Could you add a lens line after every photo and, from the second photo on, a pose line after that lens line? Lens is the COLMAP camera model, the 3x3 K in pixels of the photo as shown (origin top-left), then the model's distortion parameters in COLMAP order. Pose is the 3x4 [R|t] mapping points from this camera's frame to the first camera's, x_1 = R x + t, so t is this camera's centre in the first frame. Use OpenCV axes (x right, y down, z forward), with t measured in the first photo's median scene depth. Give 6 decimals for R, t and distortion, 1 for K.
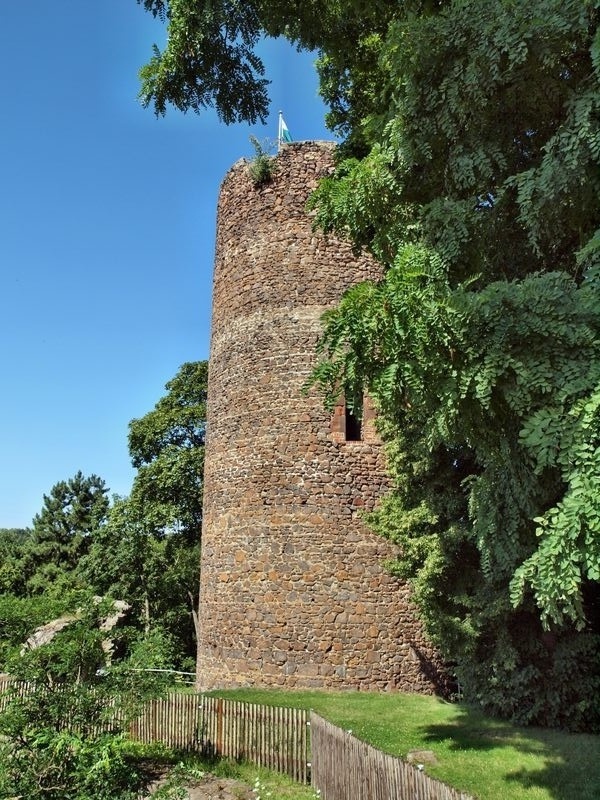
lens RADIAL K [[688.3, 0, 300.0], [0, 688.3, 400.0], [0, 0, 1]] dist [-0.054593, 0.006833]
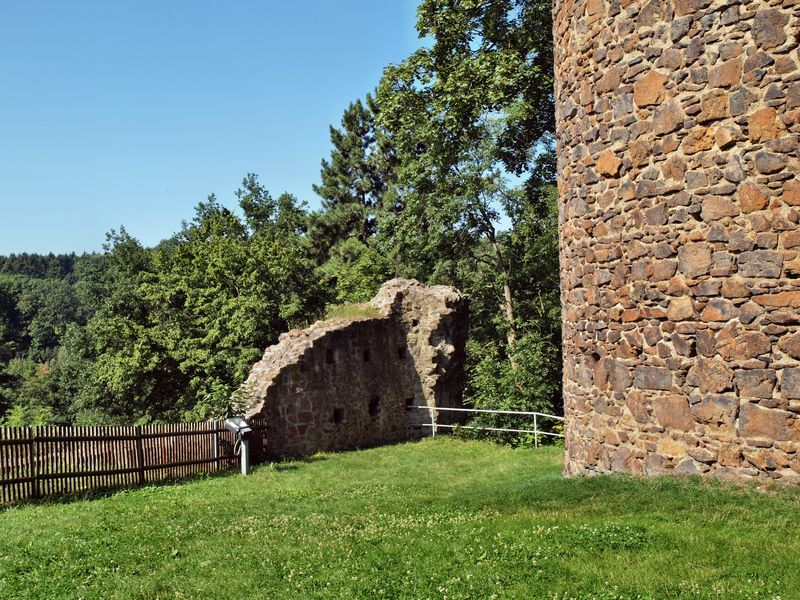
lens RADIAL K [[895.8, 0, 400.0], [0, 895.8, 300.0], [0, 0, 1]] dist [-0.024759, 0.176566]
pose [[0.914992, -0.034479, -0.401997, -0.028676], [0.137312, 0.963478, 0.229901, 0.210747], [0.379389, -0.265557, 0.886309, 0.555761]]
